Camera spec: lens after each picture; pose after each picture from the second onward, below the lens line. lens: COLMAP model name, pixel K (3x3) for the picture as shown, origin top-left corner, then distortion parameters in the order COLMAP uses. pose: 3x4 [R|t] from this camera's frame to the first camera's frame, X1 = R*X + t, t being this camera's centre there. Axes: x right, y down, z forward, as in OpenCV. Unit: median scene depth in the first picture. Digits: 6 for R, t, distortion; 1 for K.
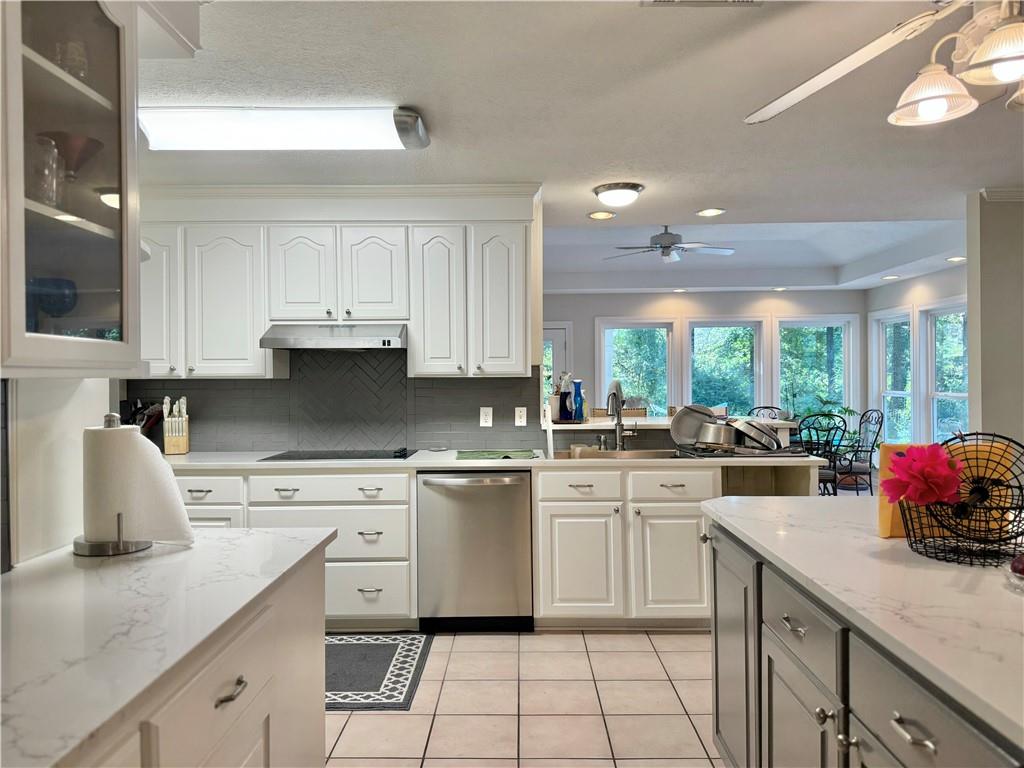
lens RADIAL K [[729.4, 0, 514.0], [0, 729.4, 385.8], [0, 0, 1]] dist [0.029589, -0.002169]
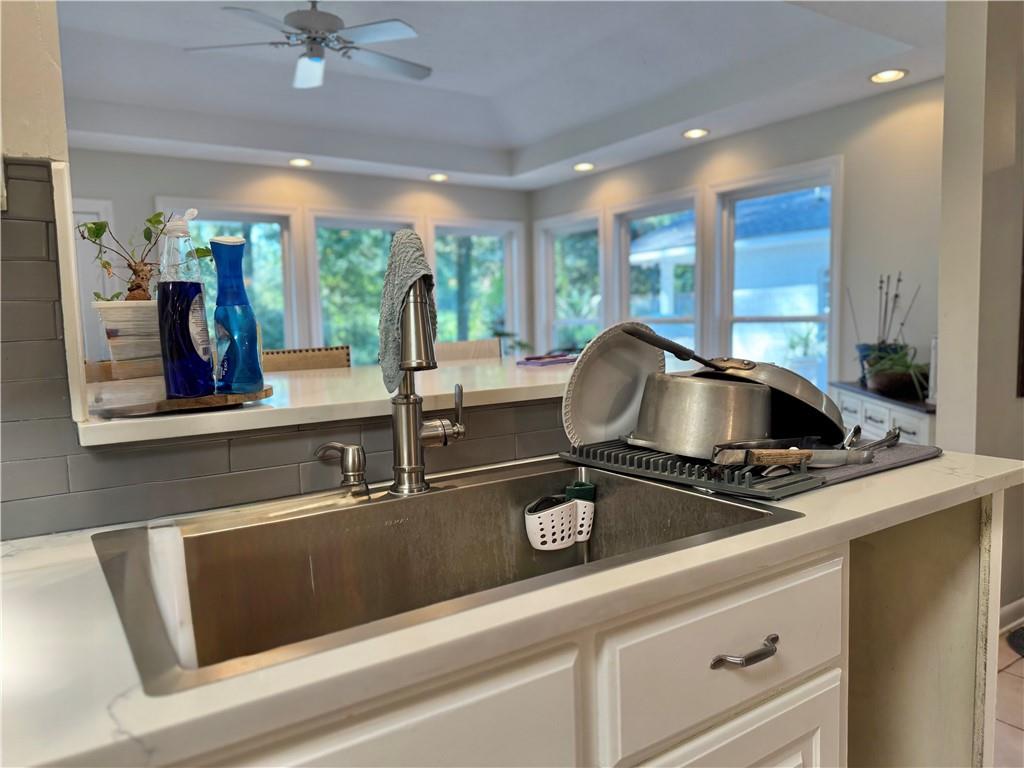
lens RADIAL K [[729.4, 0, 511.0], [0, 729.4, 384.4], [0, 0, 1]] dist [0.029589, -0.002169]
pose [[0.827766, -0.063555, 0.557462, 0.021825], [0.021095, 0.996387, 0.082272, 0.024667], [-0.560676, -0.056342, 0.826116, 0.725293]]
